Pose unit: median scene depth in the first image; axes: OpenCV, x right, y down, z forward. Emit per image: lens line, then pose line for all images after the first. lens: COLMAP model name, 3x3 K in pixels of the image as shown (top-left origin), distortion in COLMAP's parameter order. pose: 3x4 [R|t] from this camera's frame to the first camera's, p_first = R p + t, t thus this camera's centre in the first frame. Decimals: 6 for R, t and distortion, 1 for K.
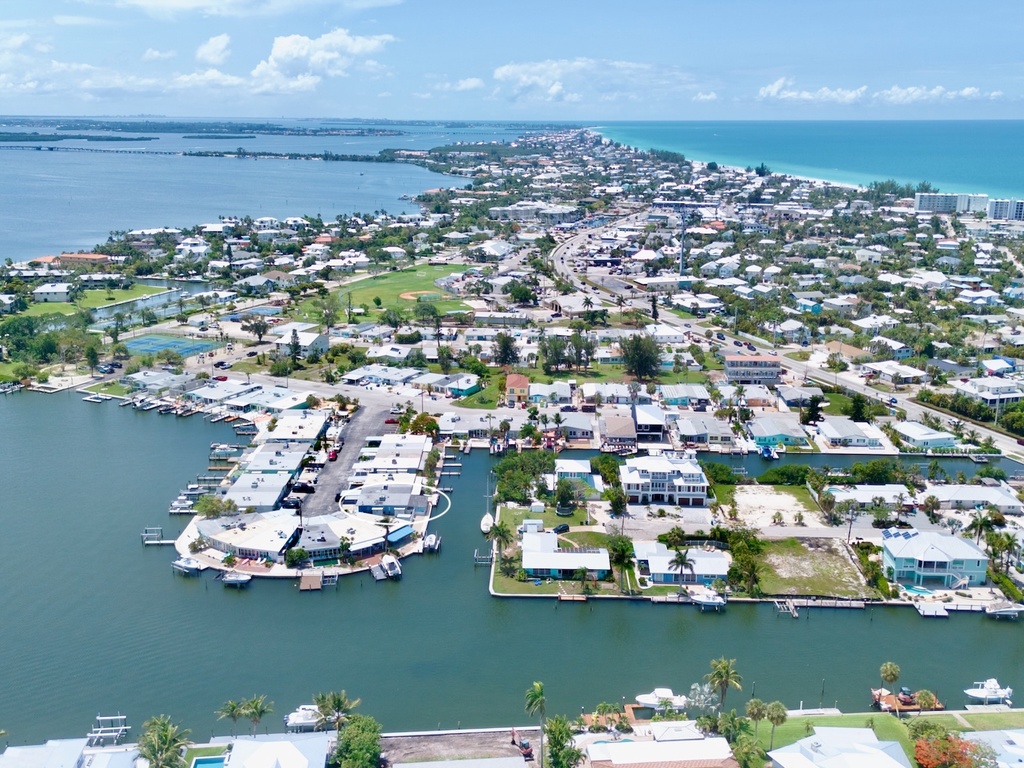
lens RADIAL K [[1027.1, 0, 512.0], [0, 1027.1, 384.0], [0, 0, 1]] dist [0.083602, -0.027711]
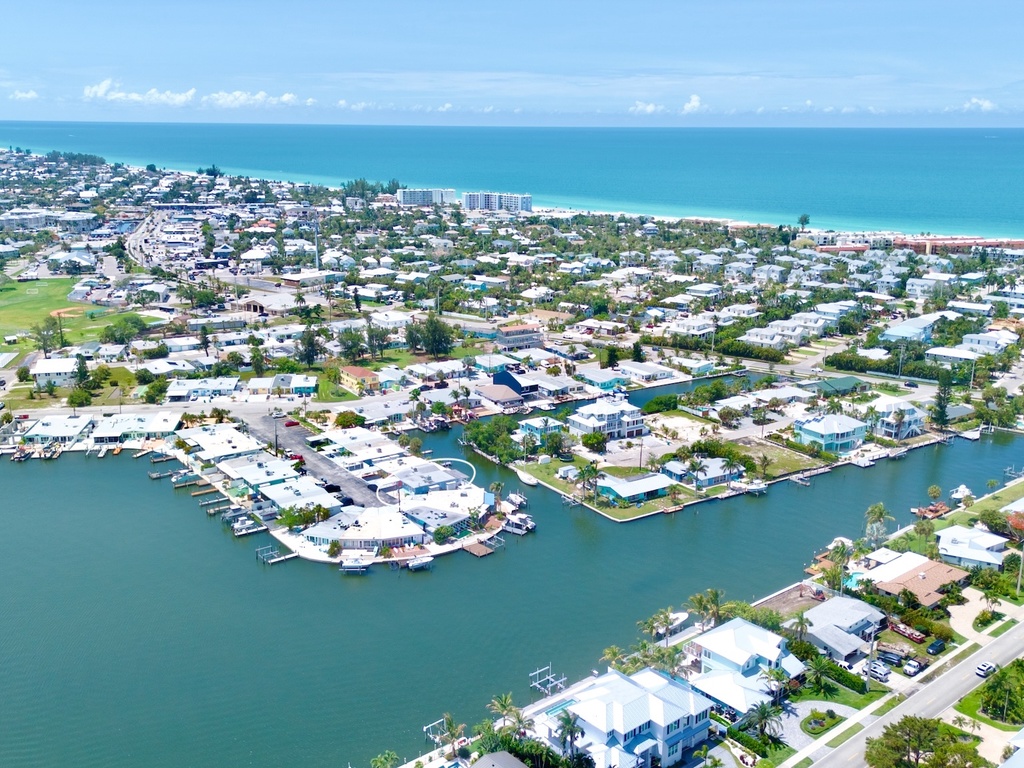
lens RADIAL K [[997.5, 0, 512.0], [0, 997.5, 384.0], [0, 0, 1]] dist [0.111471, -0.173023]
pose [[0.820153, -0.143512, 0.553853, -0.604521], [0.140939, 0.988877, 0.047529, -0.023240], [-0.554513, 0.039079, 0.831257, 0.071922]]
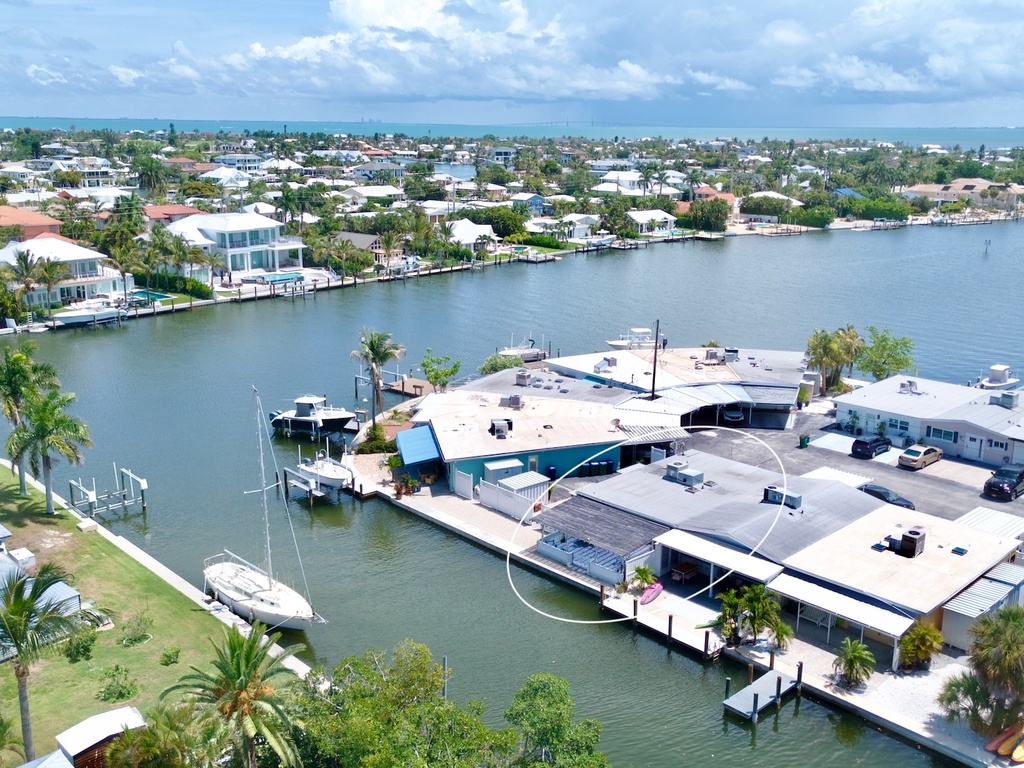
lens RADIAL K [[997.5, 0, 512.0], [0, 997.5, 384.0], [0, 0, 1]] dist [0.111471, -0.173023]
pose [[-0.711430, 0.166764, -0.682684, 0.078825], [-0.188089, 0.890812, 0.413614, -0.009986], [0.677119, 0.422662, -0.602384, 1.088996]]
